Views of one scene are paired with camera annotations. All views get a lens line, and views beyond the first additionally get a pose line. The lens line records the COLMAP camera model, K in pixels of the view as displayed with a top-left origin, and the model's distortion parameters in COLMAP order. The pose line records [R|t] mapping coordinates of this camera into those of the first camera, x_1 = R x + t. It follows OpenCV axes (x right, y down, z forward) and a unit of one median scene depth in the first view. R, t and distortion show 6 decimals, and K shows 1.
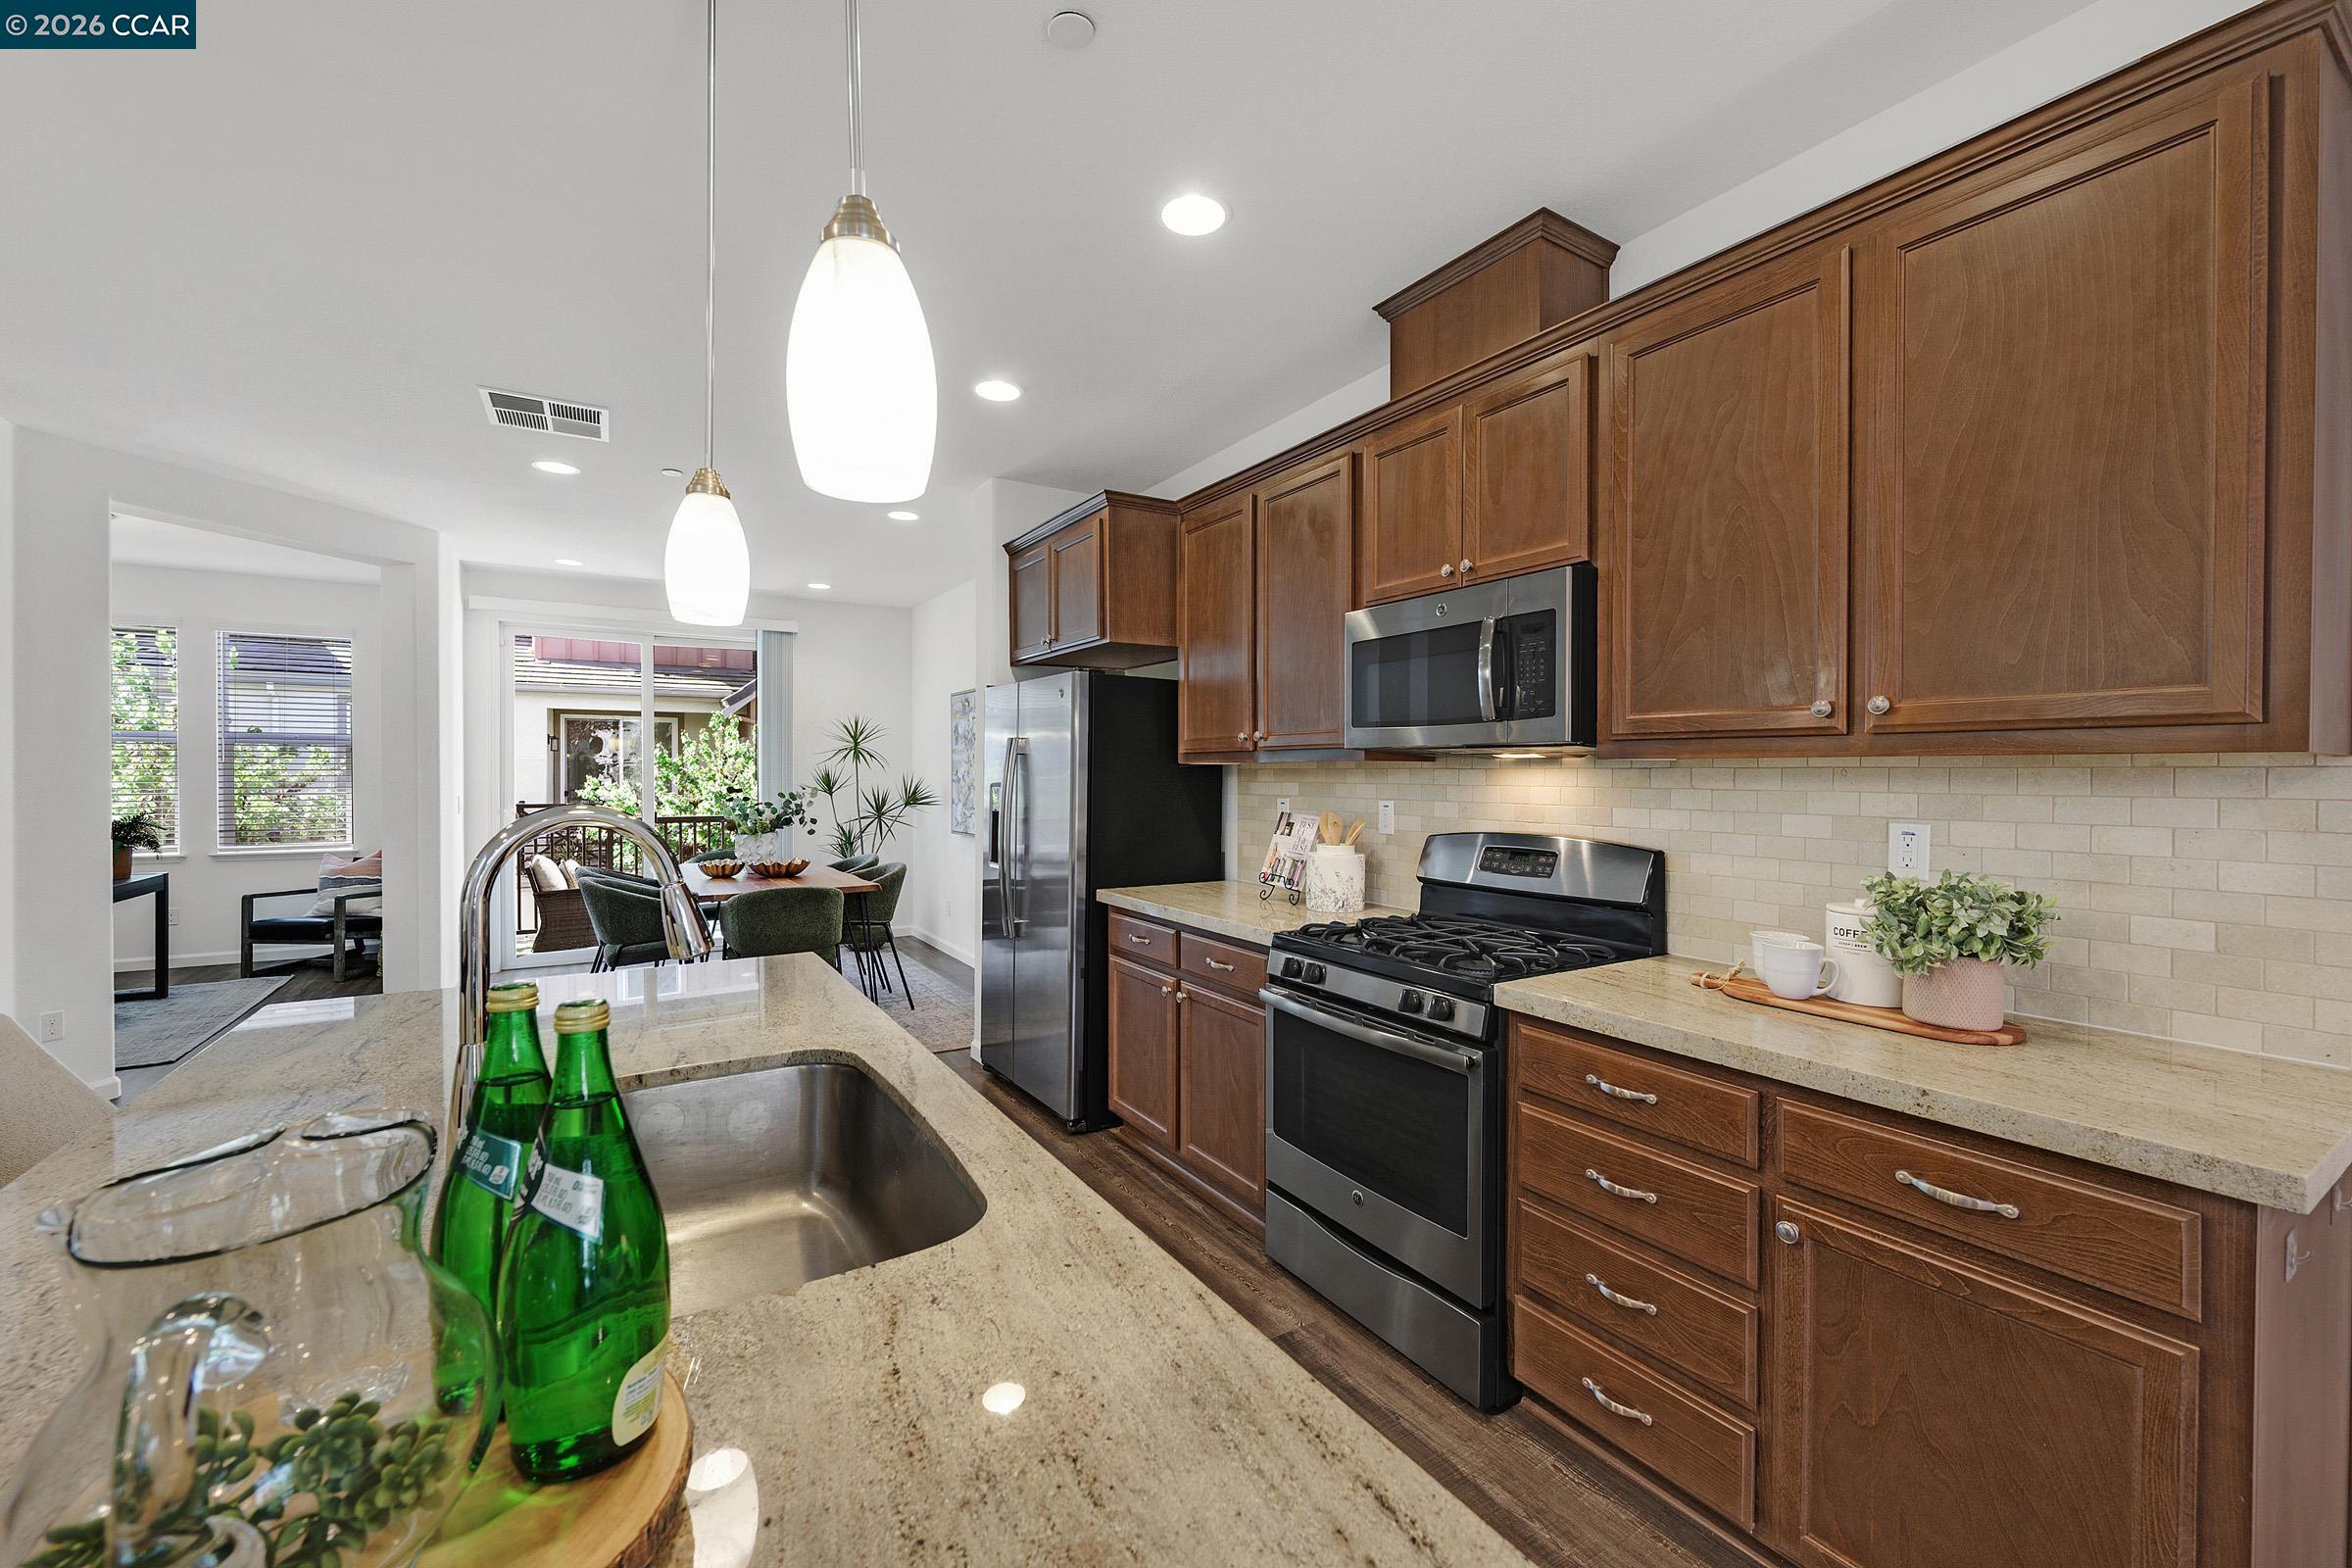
lens RADIAL K [[938.9, 0, 1182.0], [0, 938.9, 779.6], [0, 0, 1]] dist [-0.003946, 0.000214]
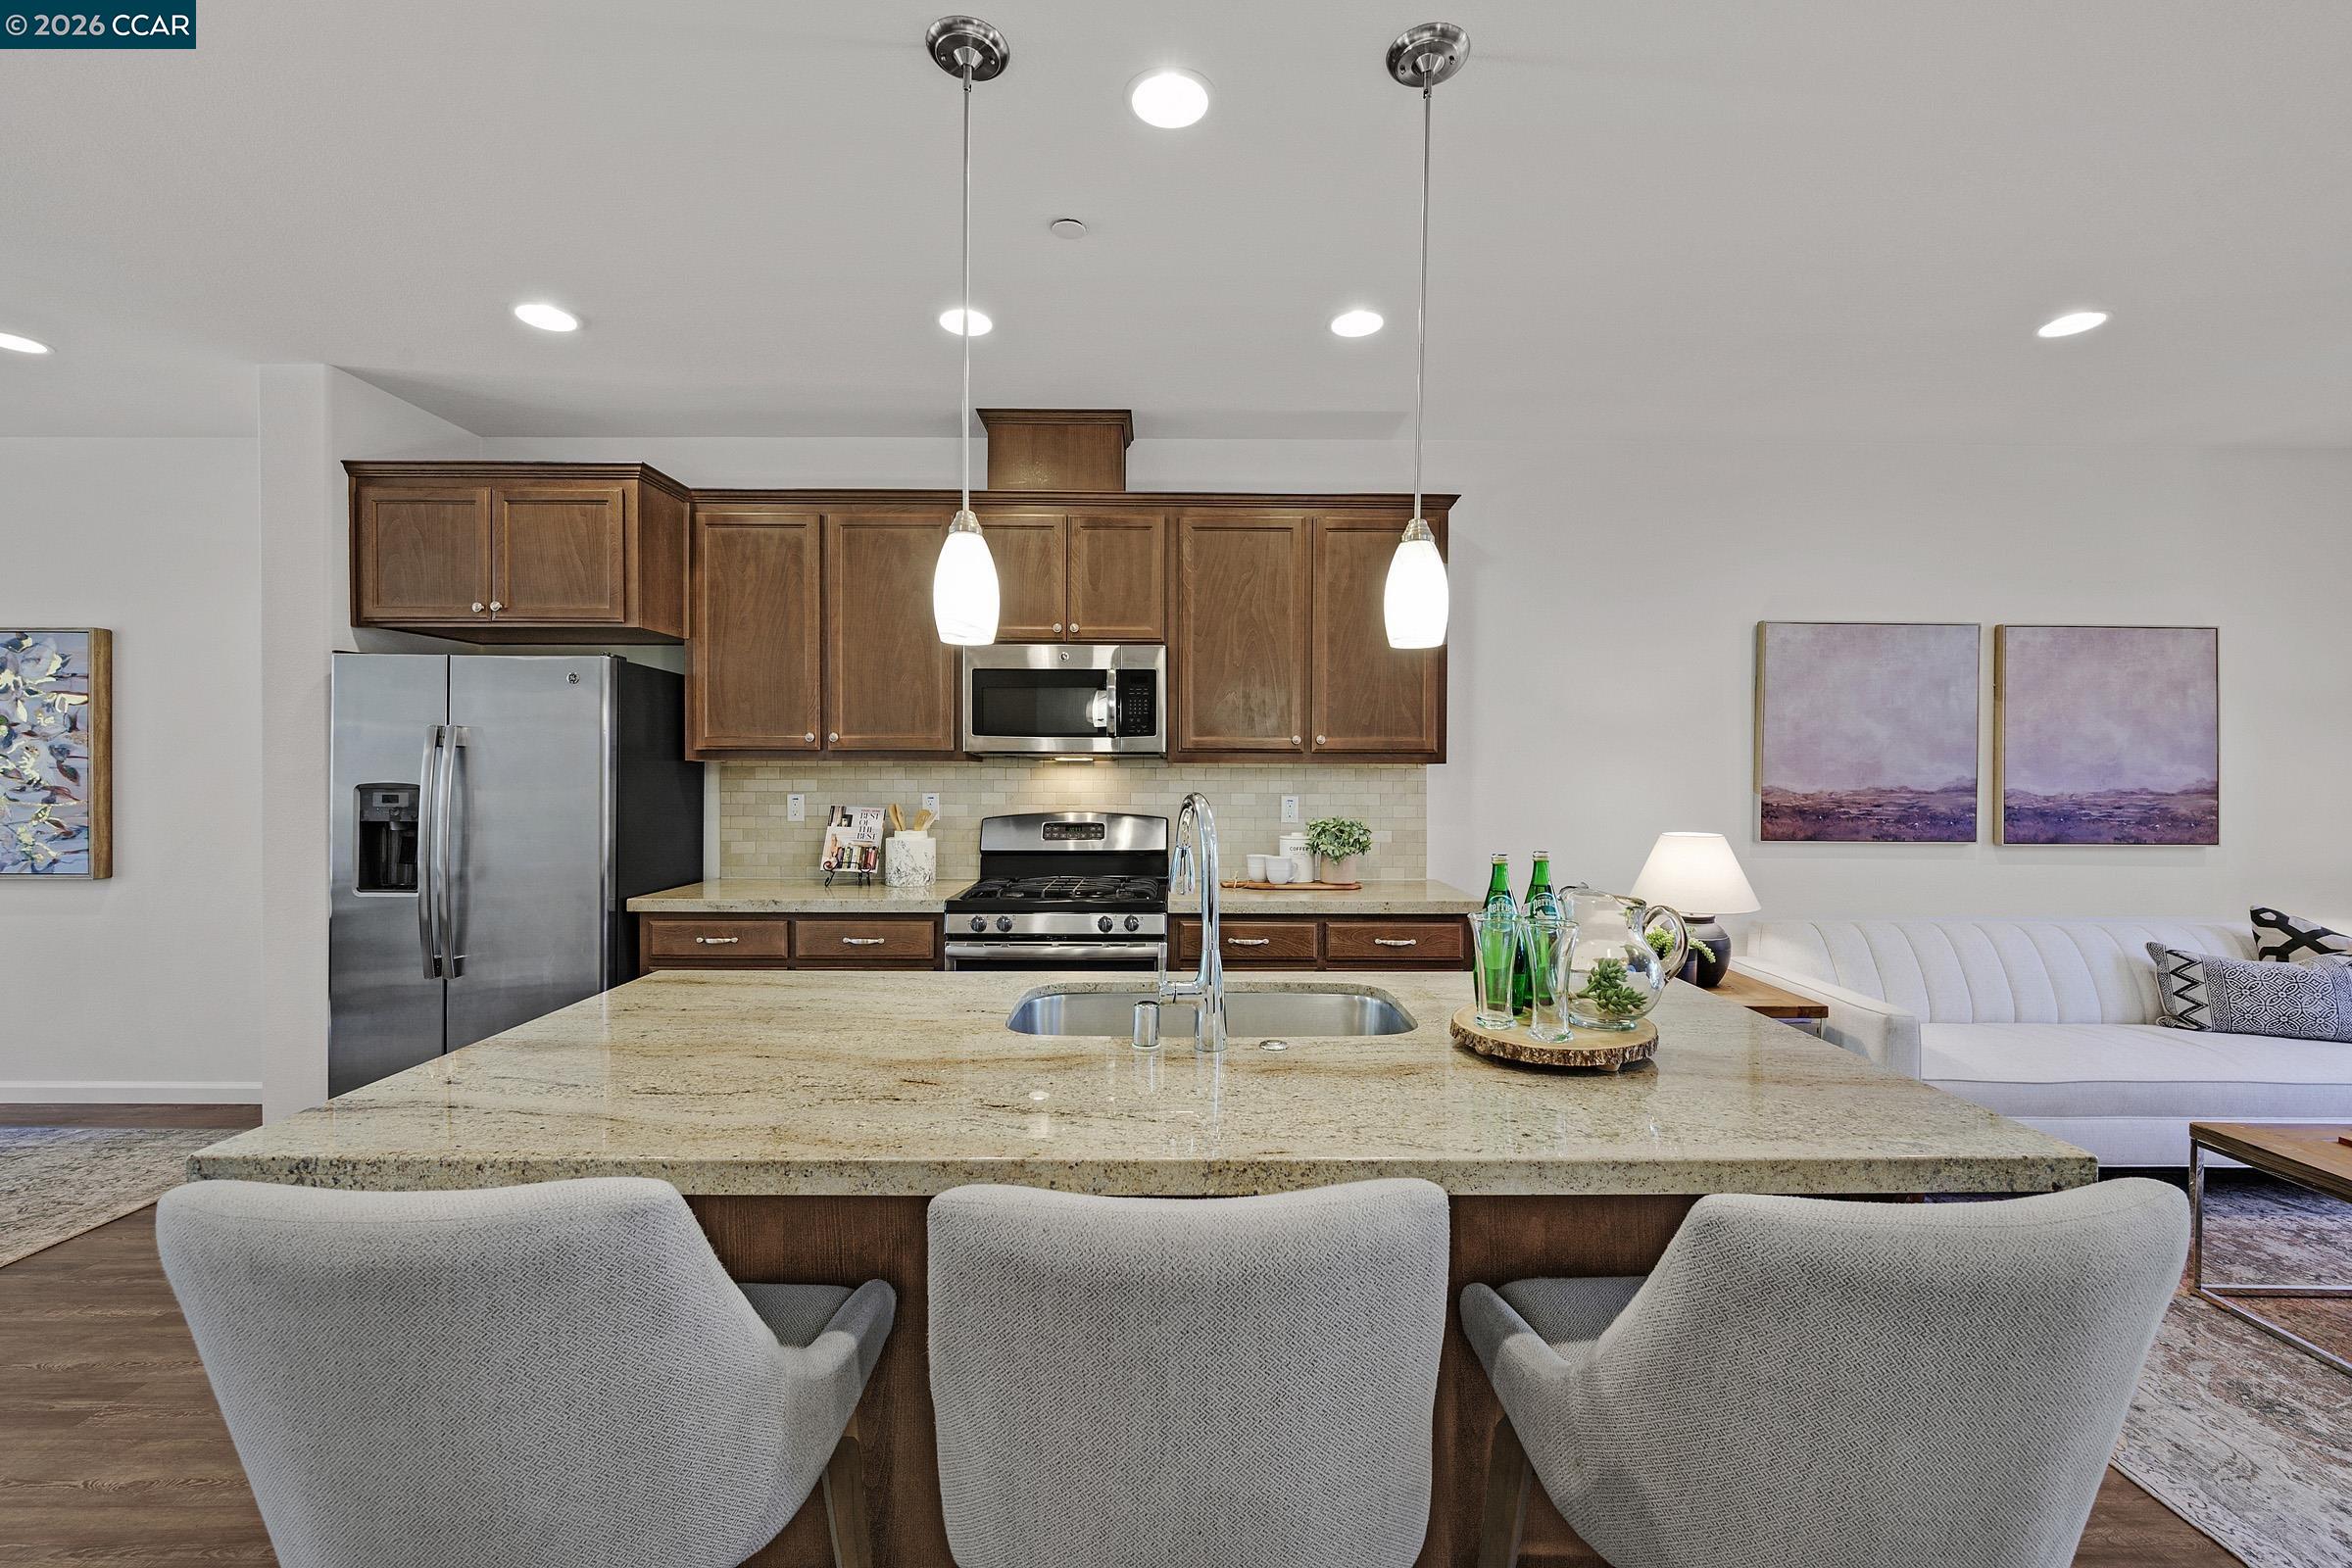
lens RADIAL K [[938.0, 0, 1183.2], [0, 938.0, 777.8], [0, 0, 1]] dist [-0.006370, 0.000676]
pose [[0.522124, -0.005625, 0.852851, -0.784033], [0.004270, 0.999983, 0.003981, -0.001223], [-0.852859, 0.001563, 0.522139, 0.093454]]
